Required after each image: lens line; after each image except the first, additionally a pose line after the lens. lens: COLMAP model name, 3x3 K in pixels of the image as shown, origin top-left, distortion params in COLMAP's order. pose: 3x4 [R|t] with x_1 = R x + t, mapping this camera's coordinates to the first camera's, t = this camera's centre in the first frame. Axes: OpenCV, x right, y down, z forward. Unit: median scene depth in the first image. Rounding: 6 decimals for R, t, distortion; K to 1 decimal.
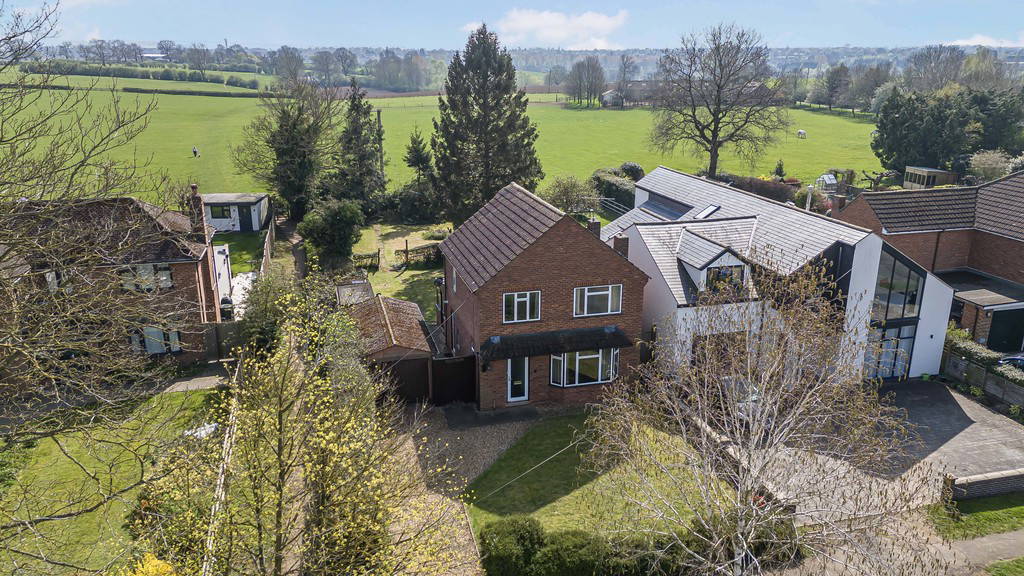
lens RADIAL K [[745.9, 0, 512.0], [0, 745.9, 288.0], [0, 0, 1]] dist [0.124410, -0.151960]
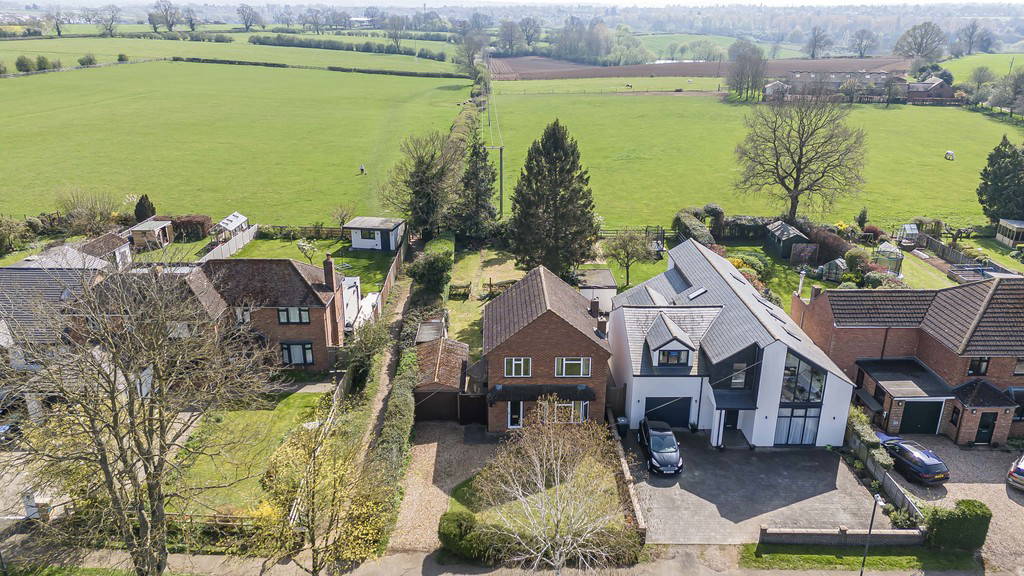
lens RADIAL K [[745.9, 0, 512.0], [0, 745.9, 288.0], [0, 0, 1]] dist [0.124410, -0.151960]
pose [[0.971283, 0.087288, -0.221339, 0.215440], [-0.075803, 0.995323, 0.059875, -0.149070], [0.225531, -0.041377, 0.973357, -0.294999]]
